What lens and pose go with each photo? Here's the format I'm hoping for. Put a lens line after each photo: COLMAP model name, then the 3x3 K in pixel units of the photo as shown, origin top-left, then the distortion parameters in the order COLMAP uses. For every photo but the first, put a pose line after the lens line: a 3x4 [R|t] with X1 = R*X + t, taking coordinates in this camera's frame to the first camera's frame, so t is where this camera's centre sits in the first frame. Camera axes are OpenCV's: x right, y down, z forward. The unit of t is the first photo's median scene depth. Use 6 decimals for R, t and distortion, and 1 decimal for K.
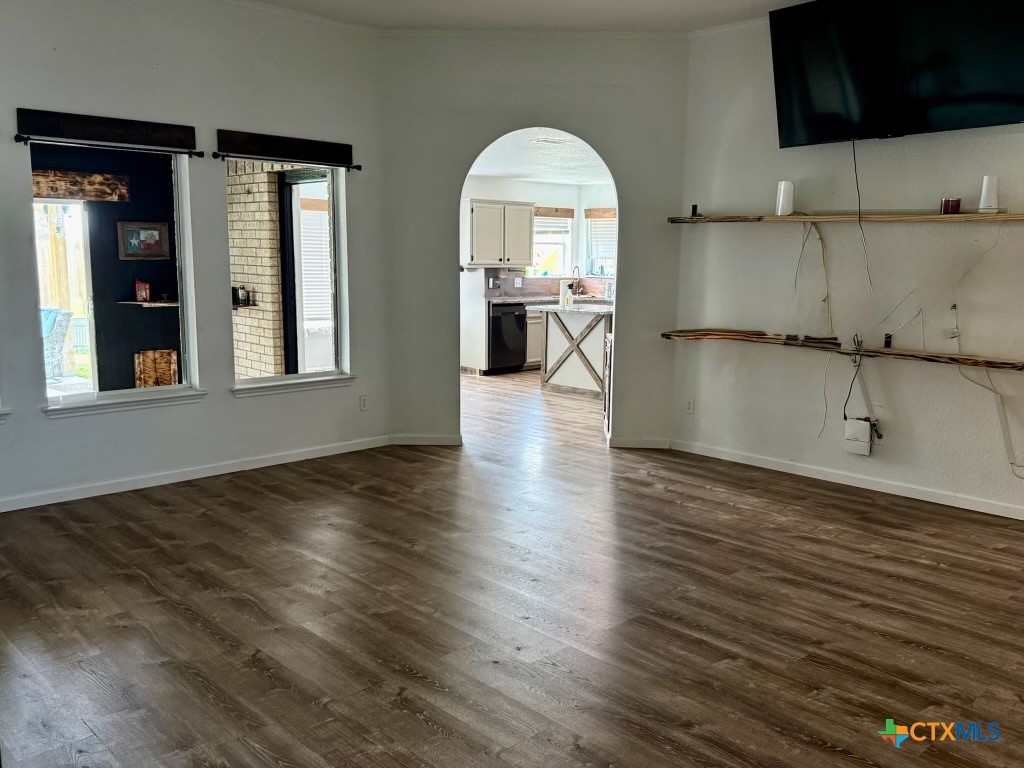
lens RADIAL K [[848.5, 0, 512.0], [0, 848.5, 384.0], [0, 0, 1]] dist [0.001278, 0.000238]
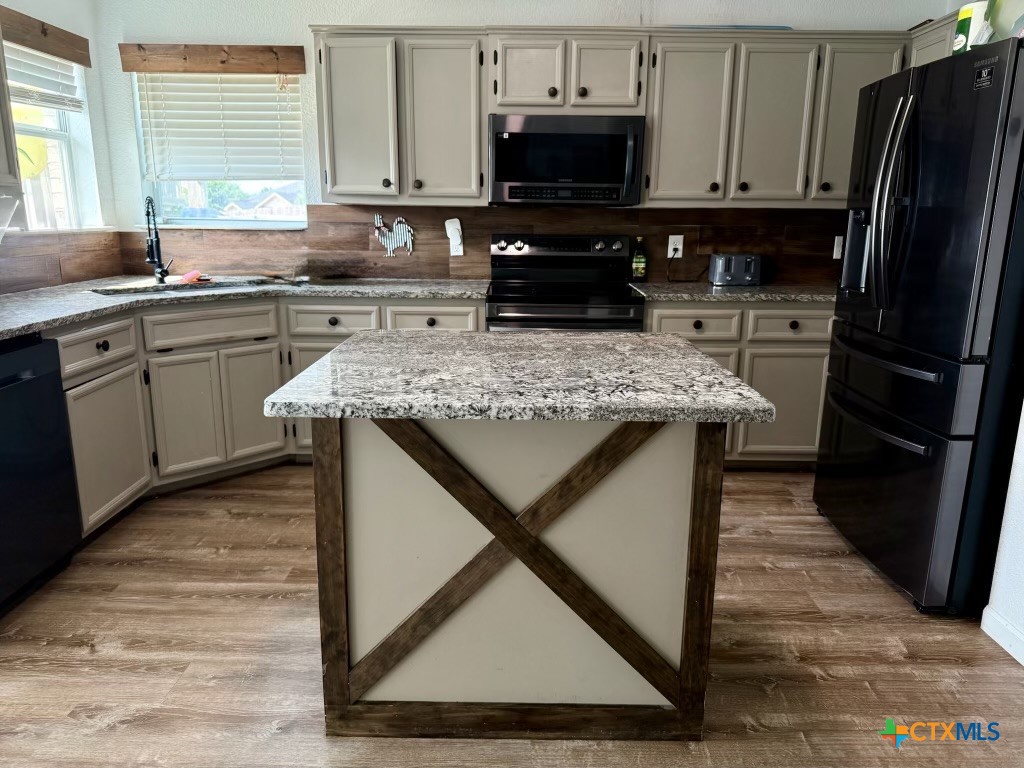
lens RADIAL K [[734.3, 0, 512.0], [0, 734.3, 384.0], [0, 0, 1]] dist [0.085602, -0.109823]
pose [[0.683558, -0.160938, 0.711932, -0.065380], [0.097679, 0.986785, 0.129284, -0.113252], [-0.723330, -0.018832, 0.690245, 0.851083]]
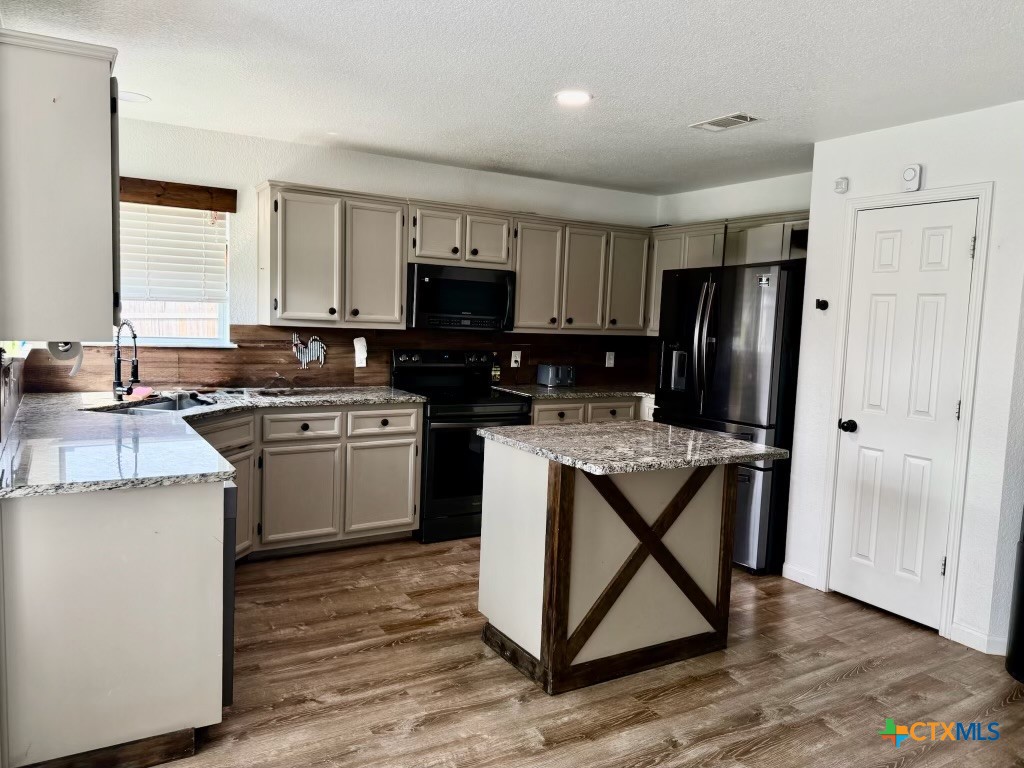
lens RADIAL K [[741.7, 0, 512.0], [0, 741.7, 384.0], [0, 0, 1]] dist [0.234516, -0.473823]
pose [[0.201847, -0.084751, 0.975743, -0.283980], [0.104277, 0.992446, 0.064631, -0.149680], [-0.973850, 0.088702, 0.209160, 0.972428]]
